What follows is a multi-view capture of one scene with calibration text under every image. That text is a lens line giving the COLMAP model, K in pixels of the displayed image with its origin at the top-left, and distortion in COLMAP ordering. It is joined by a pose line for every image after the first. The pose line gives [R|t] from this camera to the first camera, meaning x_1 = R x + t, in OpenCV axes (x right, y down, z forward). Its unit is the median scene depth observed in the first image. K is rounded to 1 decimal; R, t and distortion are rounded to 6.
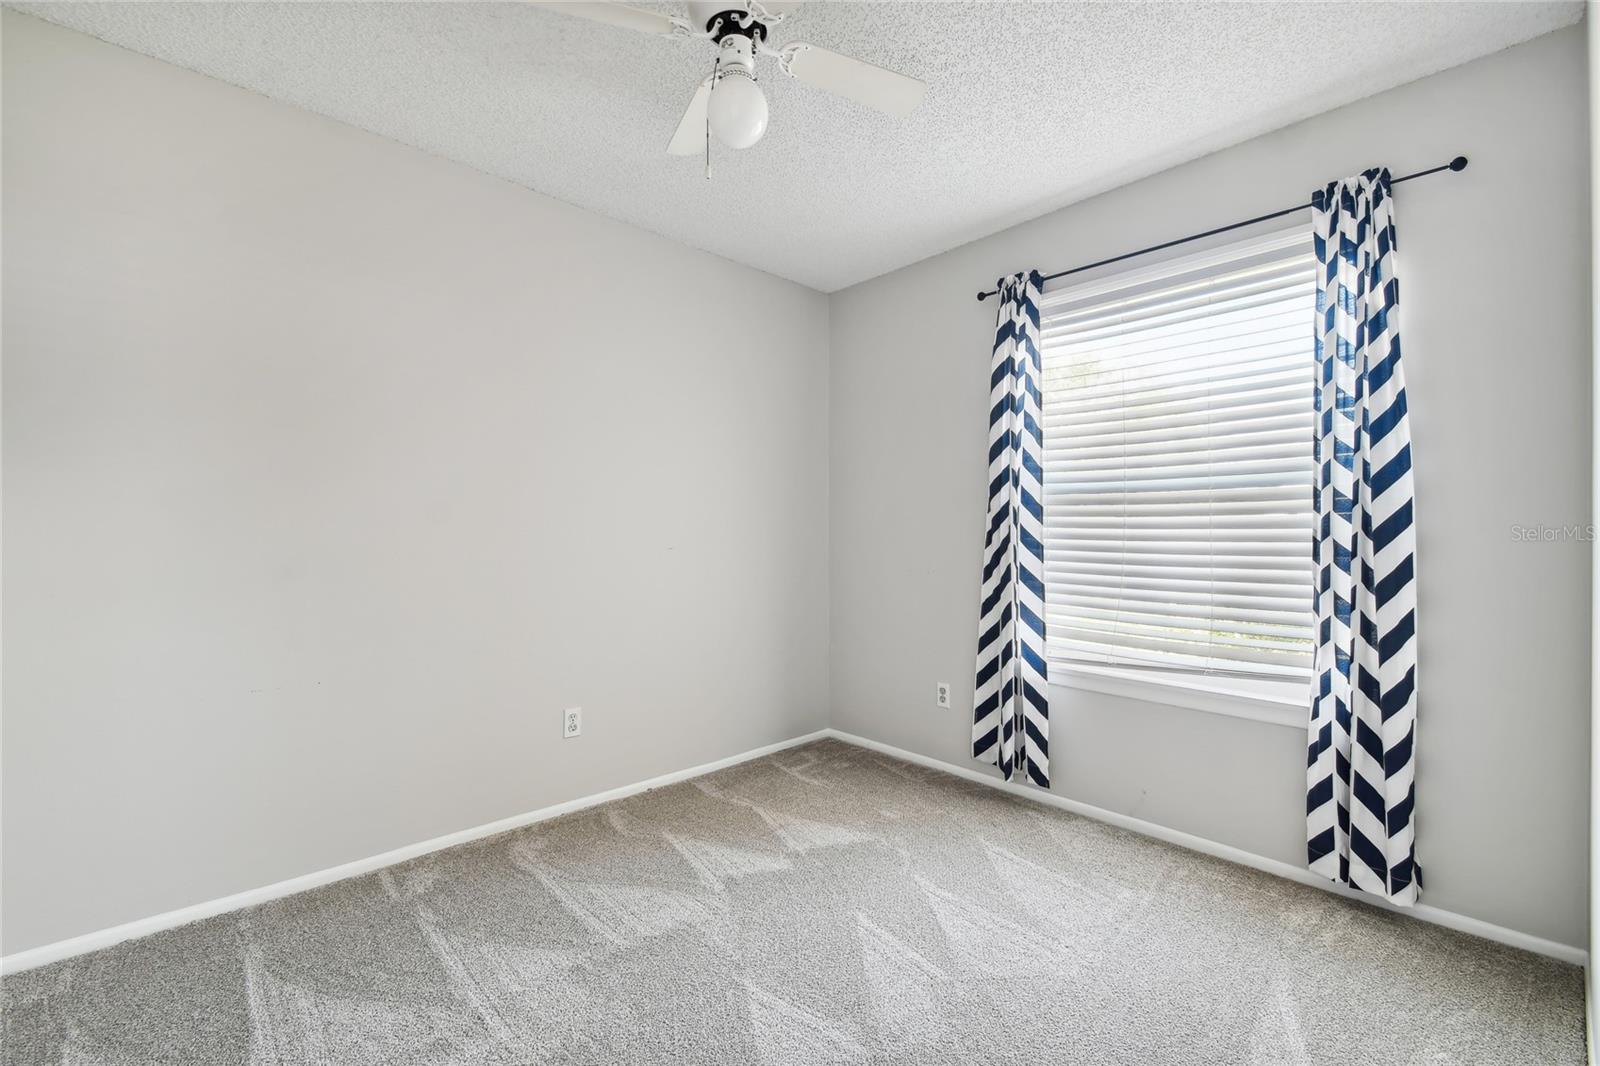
lens RADIAL K [[700.5, 0, 798.6], [0, 700.5, 533.8], [0, 0, 1]] dist [0.046442, -0.022543]
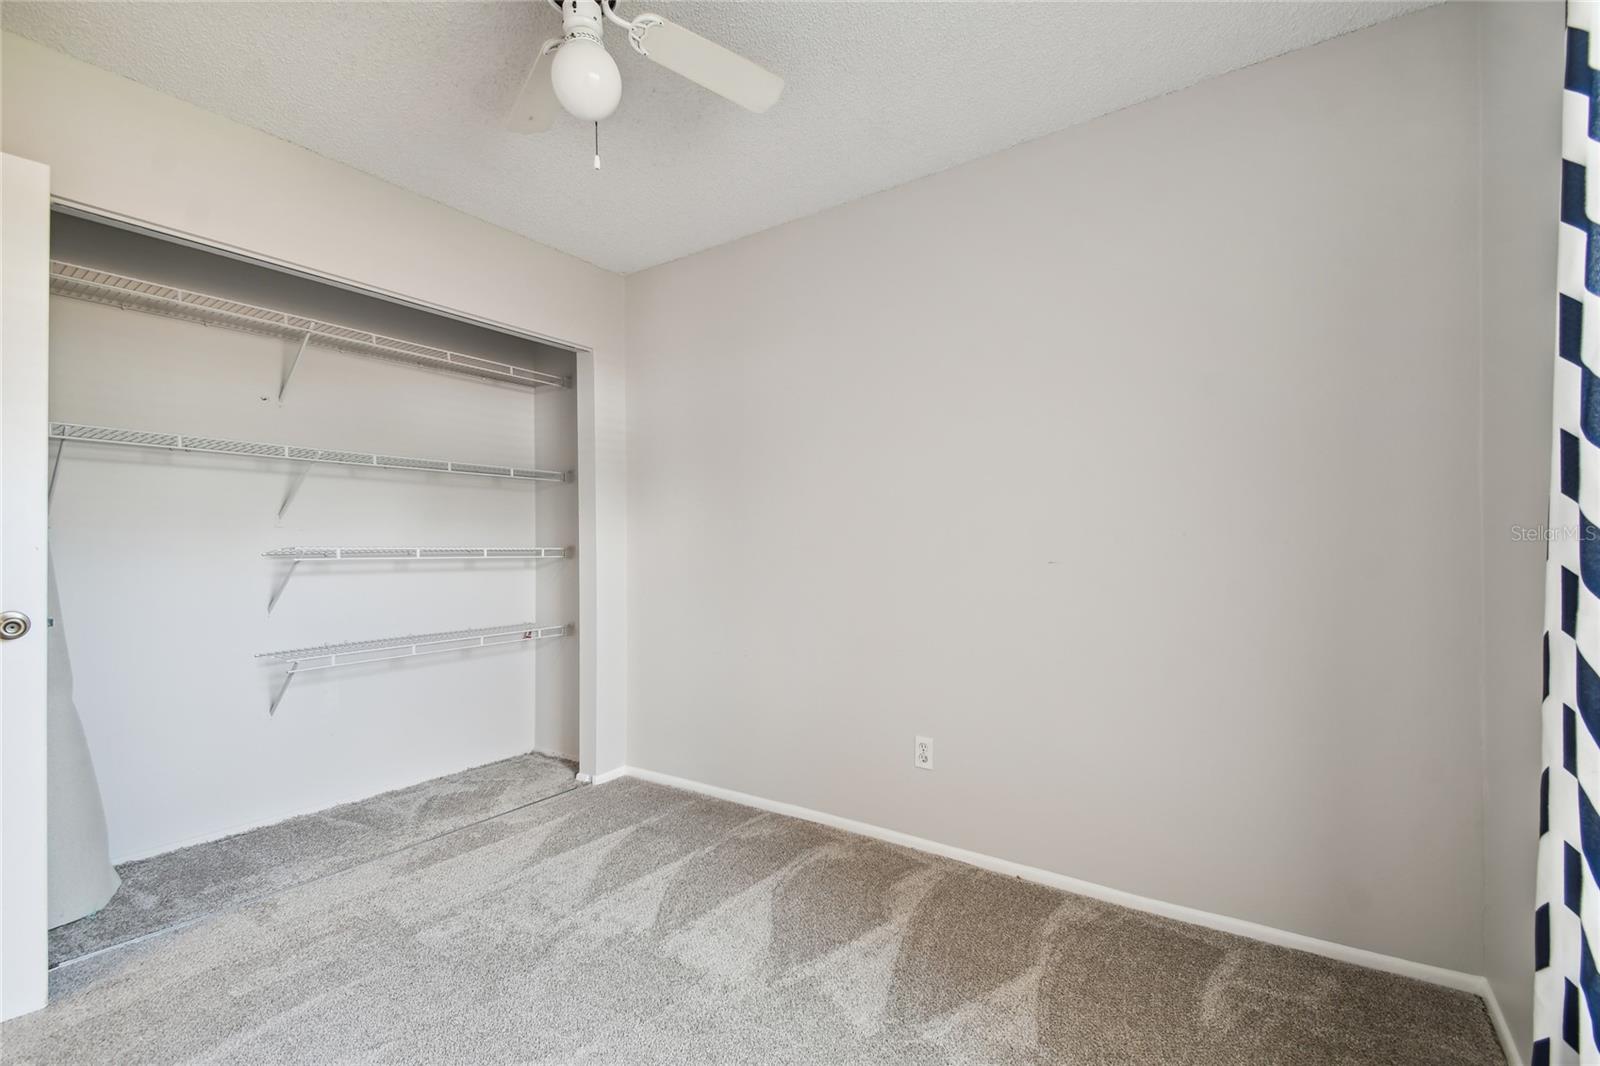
lens RADIAL K [[700.5, 0, 800.9], [0, 700.5, 539.1], [0, 0, 1]] dist [0.046442, -0.022543]
pose [[0.233170, -0.003852, -0.972428, 0.527257], [-0.000289, 0.999992, -0.004031, -0.004554], [0.972436, 0.001221, 0.233167, 0.633212]]
